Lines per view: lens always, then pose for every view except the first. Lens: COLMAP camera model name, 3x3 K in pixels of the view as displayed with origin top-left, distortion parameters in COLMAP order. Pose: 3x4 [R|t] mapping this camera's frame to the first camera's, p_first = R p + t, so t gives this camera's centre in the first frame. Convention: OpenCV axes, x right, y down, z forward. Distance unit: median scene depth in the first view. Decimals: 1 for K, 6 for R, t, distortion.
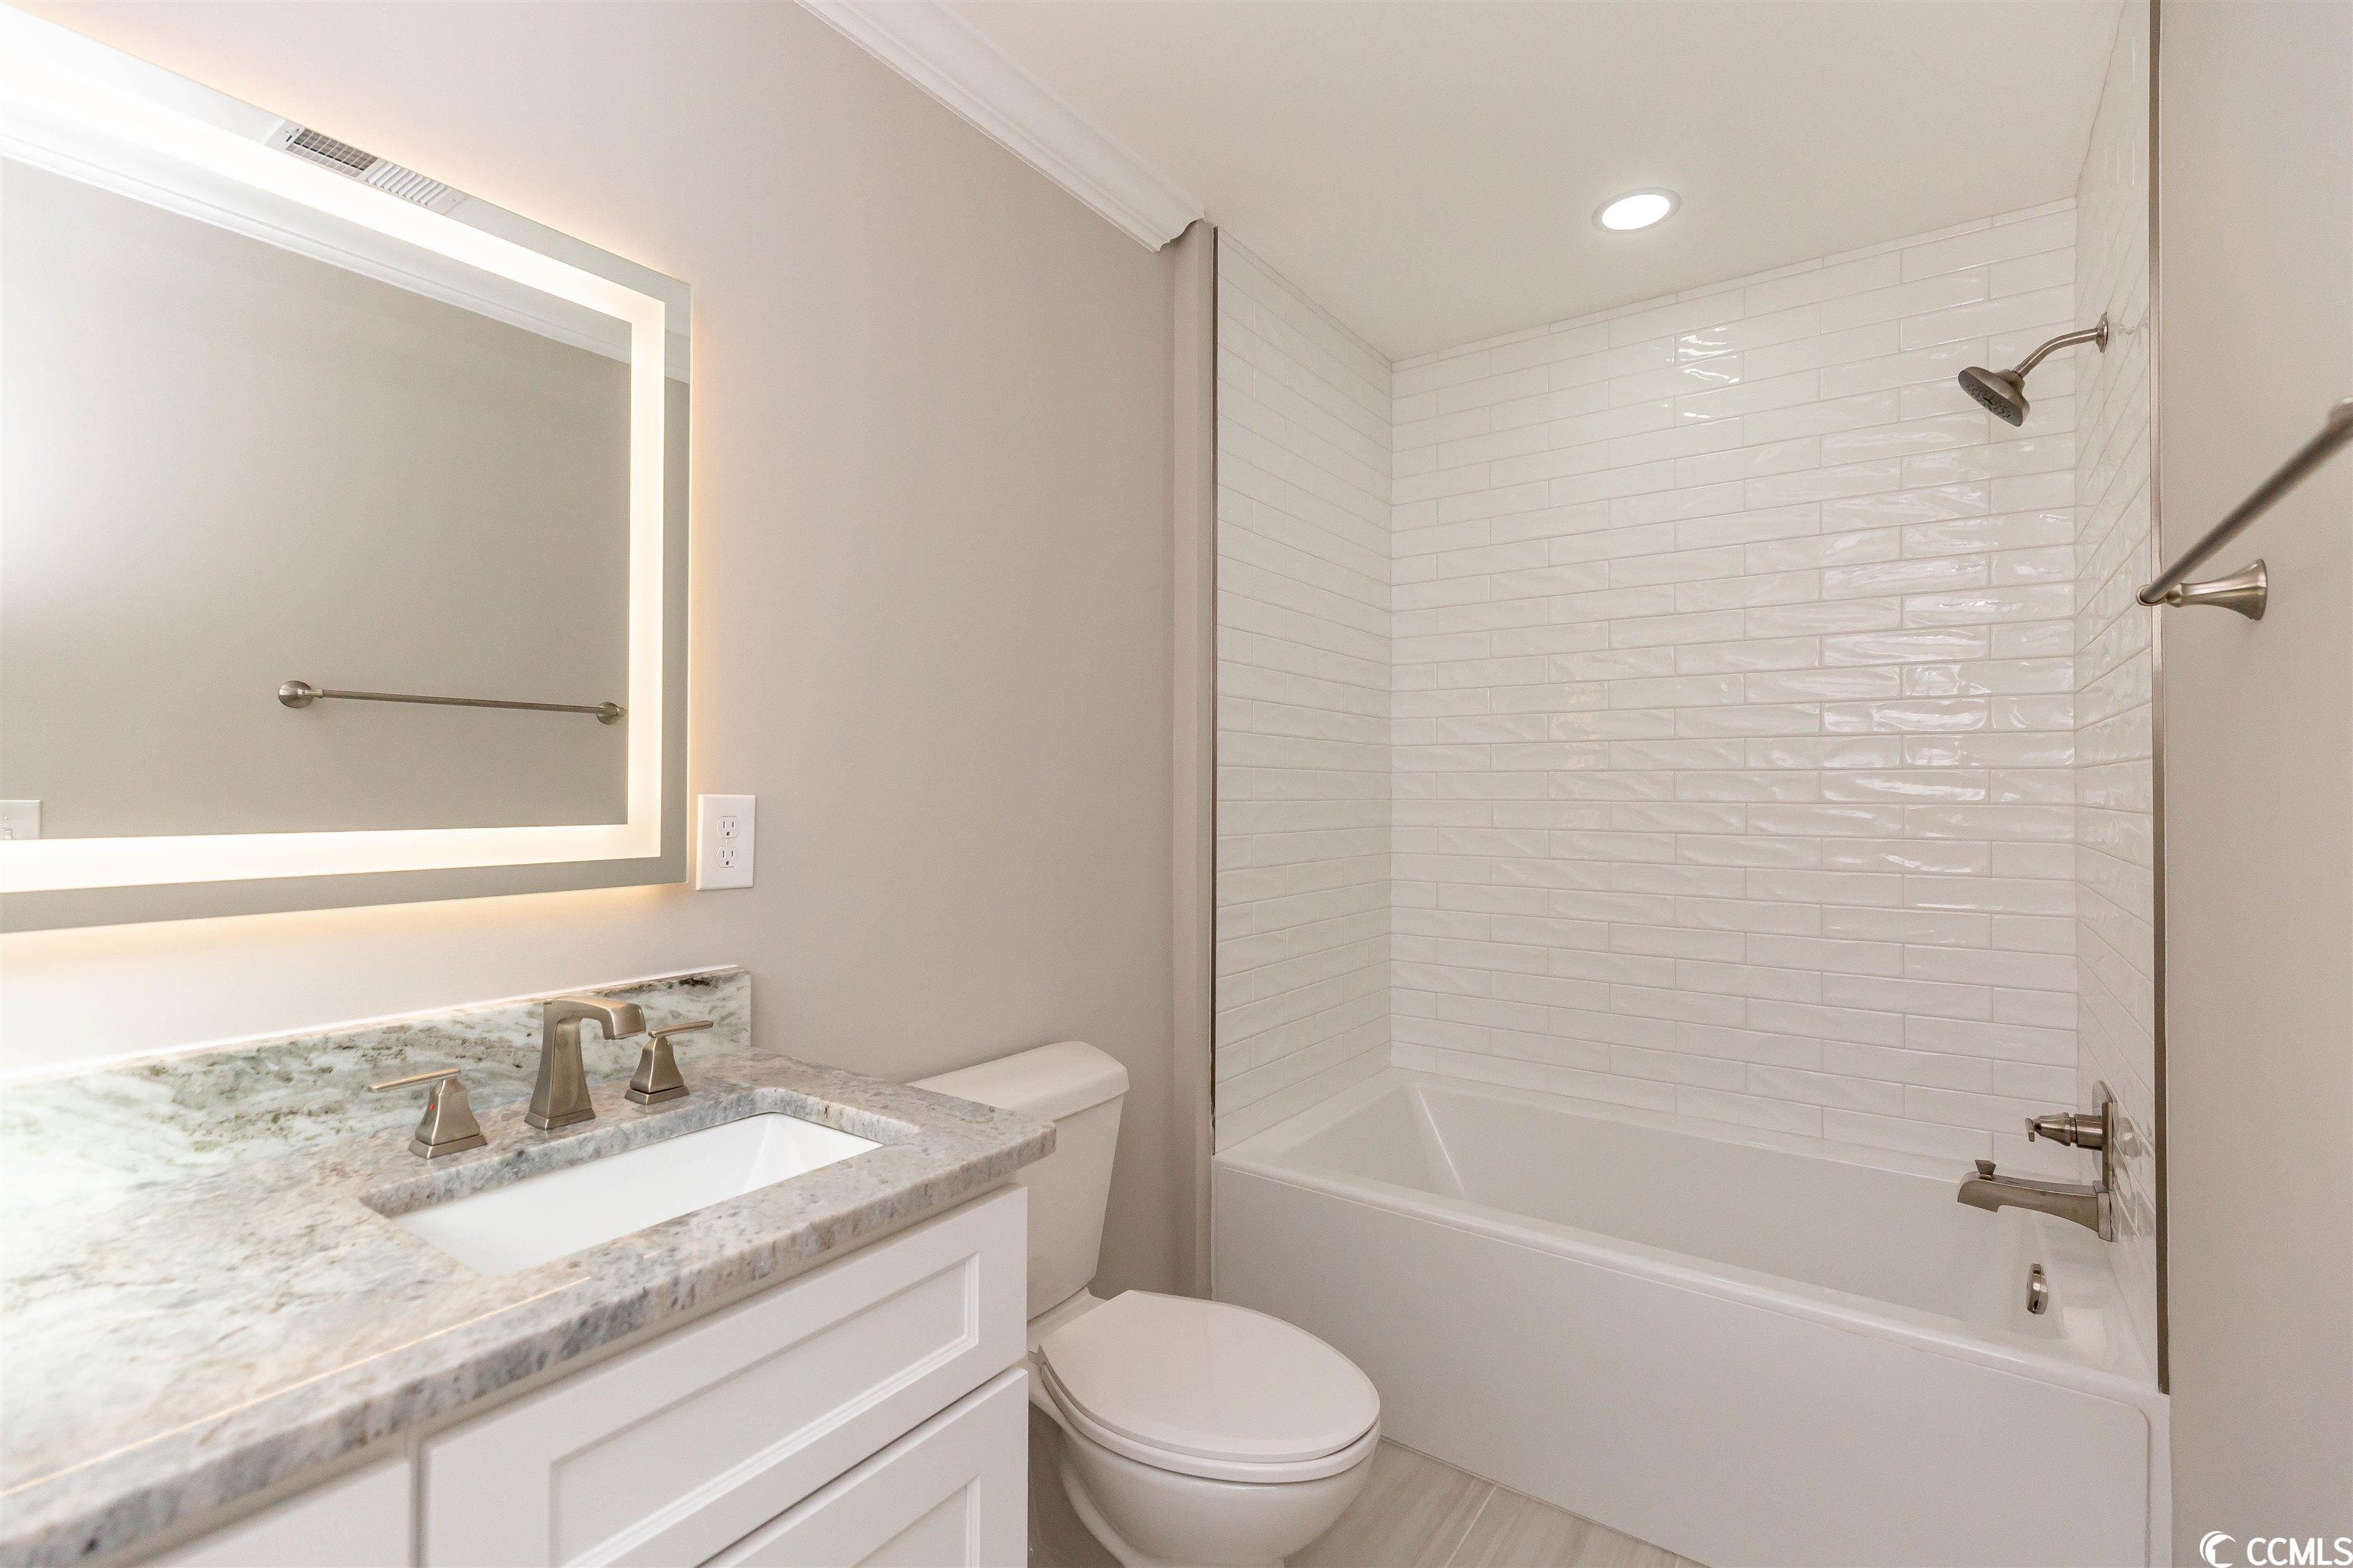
lens RADIAL K [[1060.5, 0, 1185.8], [0, 1060.5, 777.7], [0, 0, 1]] dist [0.009352, -0.000732]
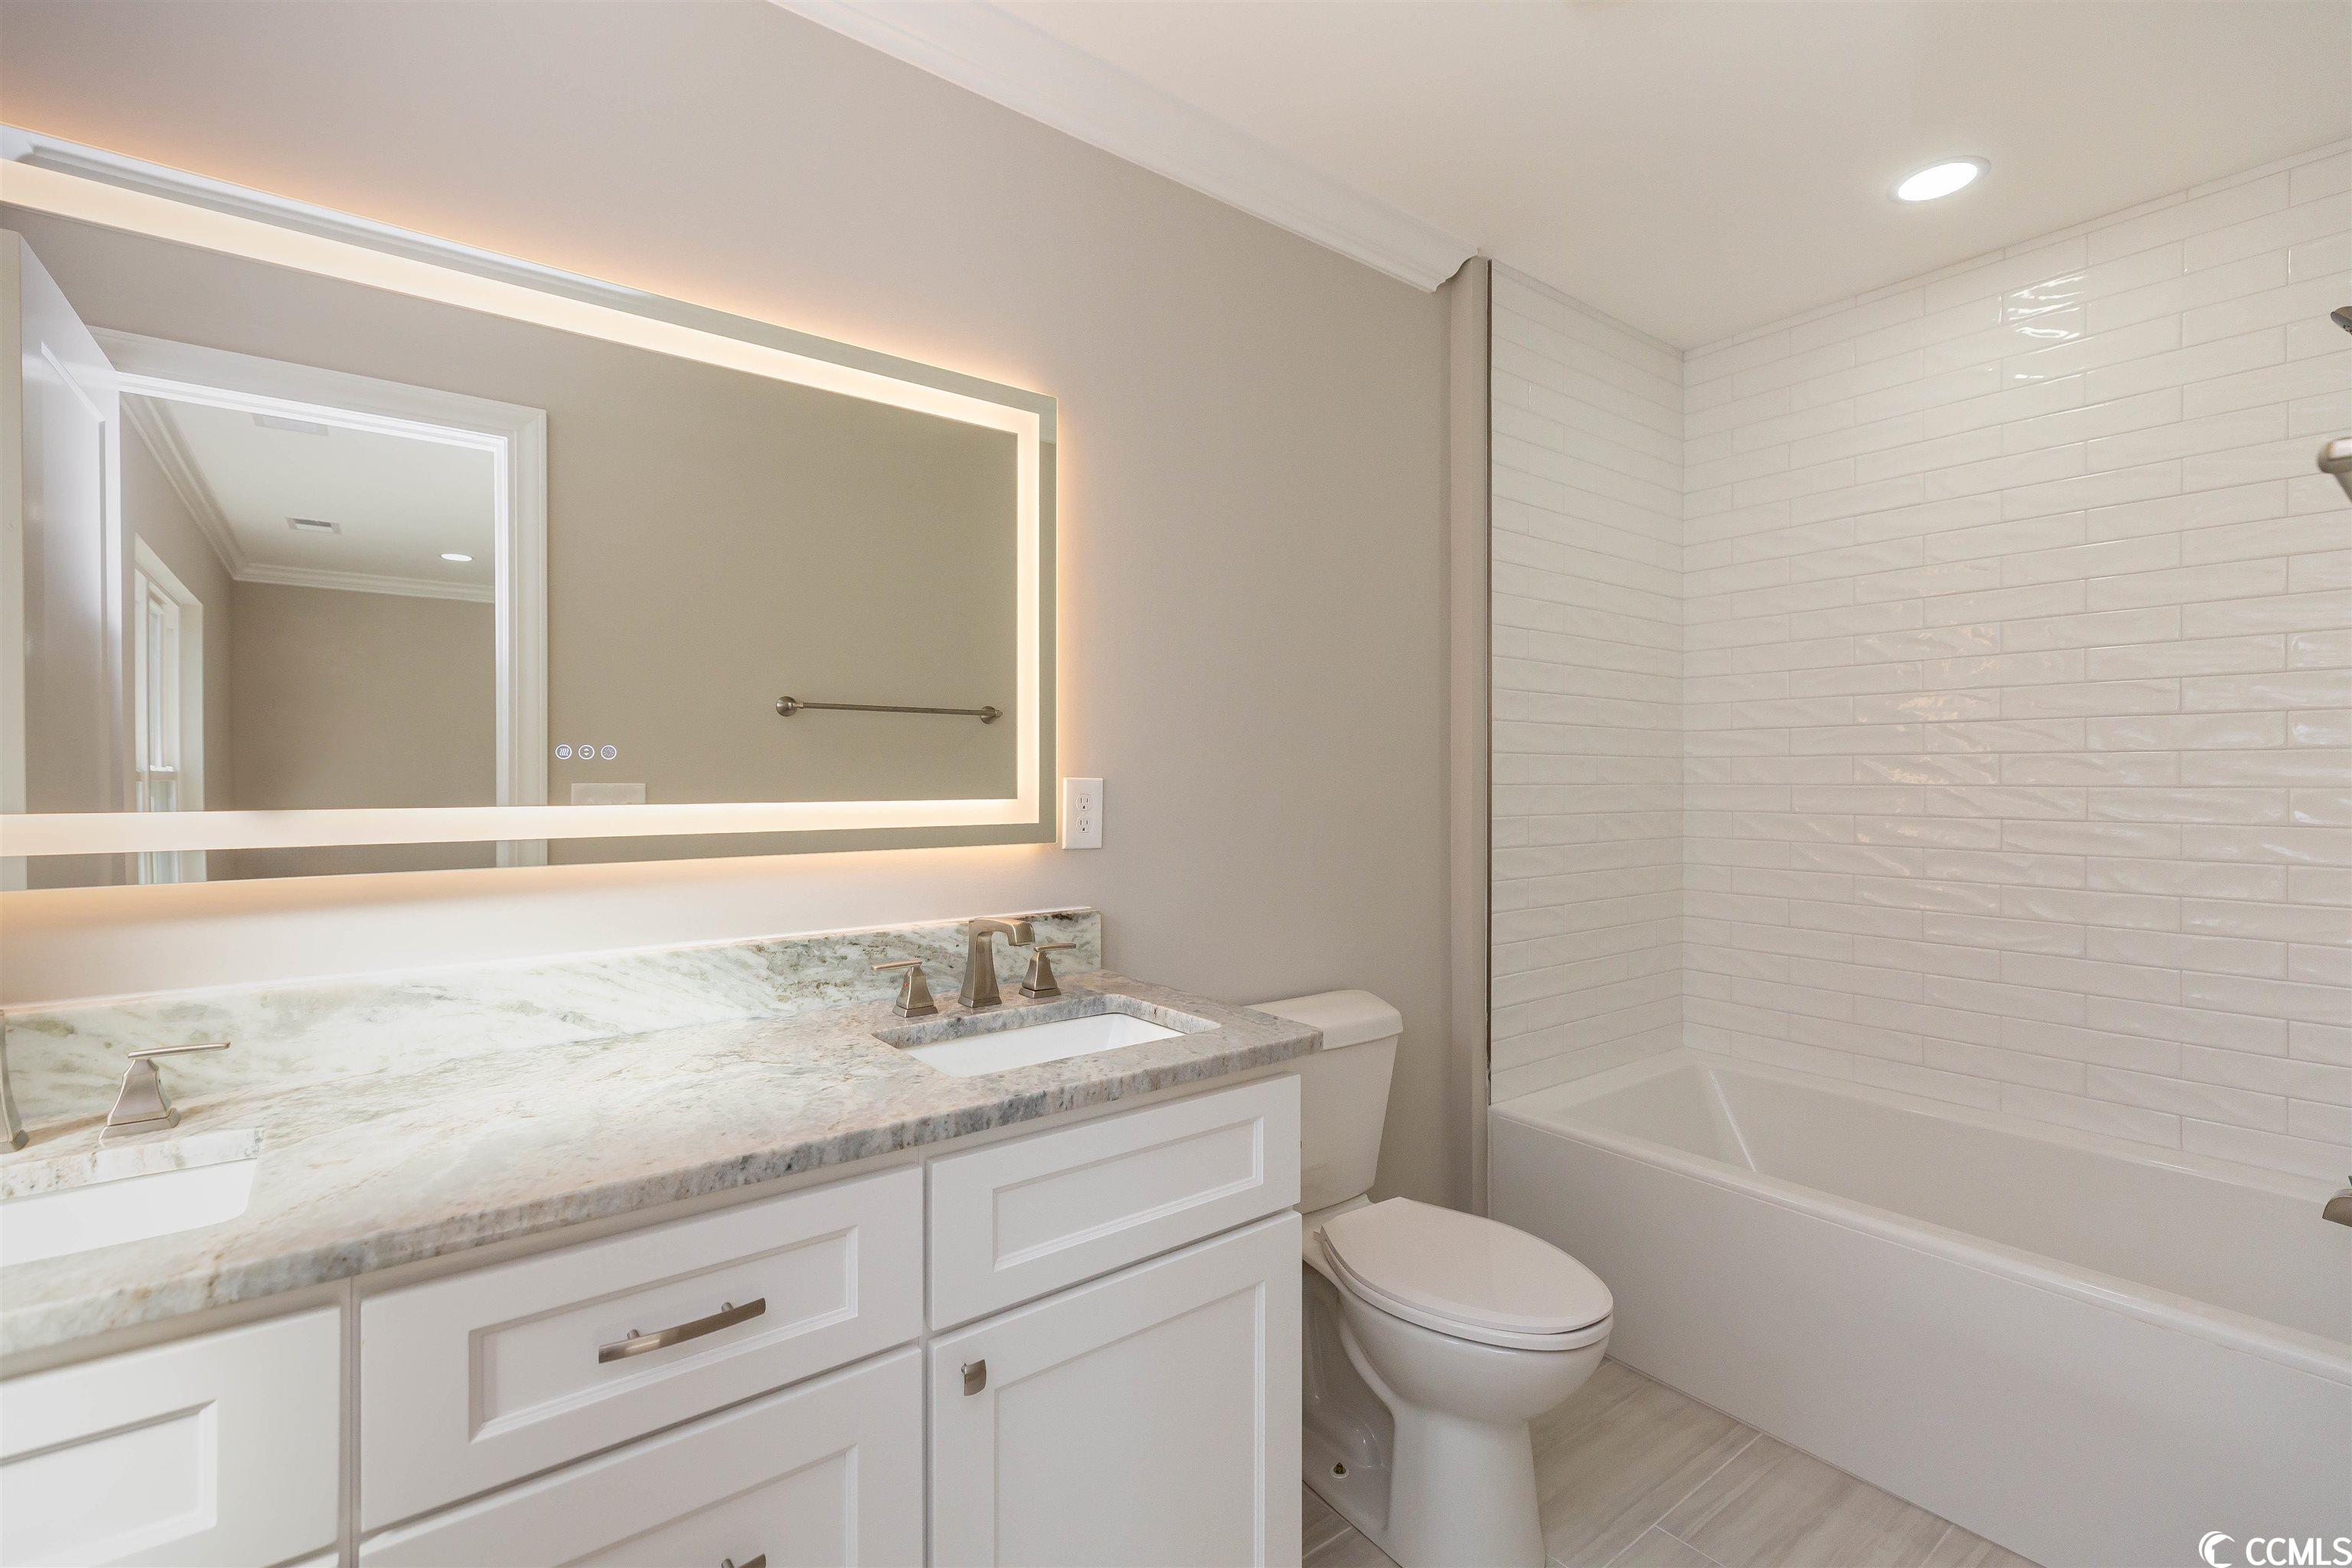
lens RADIAL K [[1060.0, 0, 1187.6], [0, 1060.0, 767.6], [0, 0, 1]] dist [0.009352, -0.000732]
pose [[0.955949, -0.005472, -0.293481, 0.063059], [0.005415, 0.999985, -0.001007, 0.004553], [0.293482, -0.000627, 0.955964, -0.177104]]
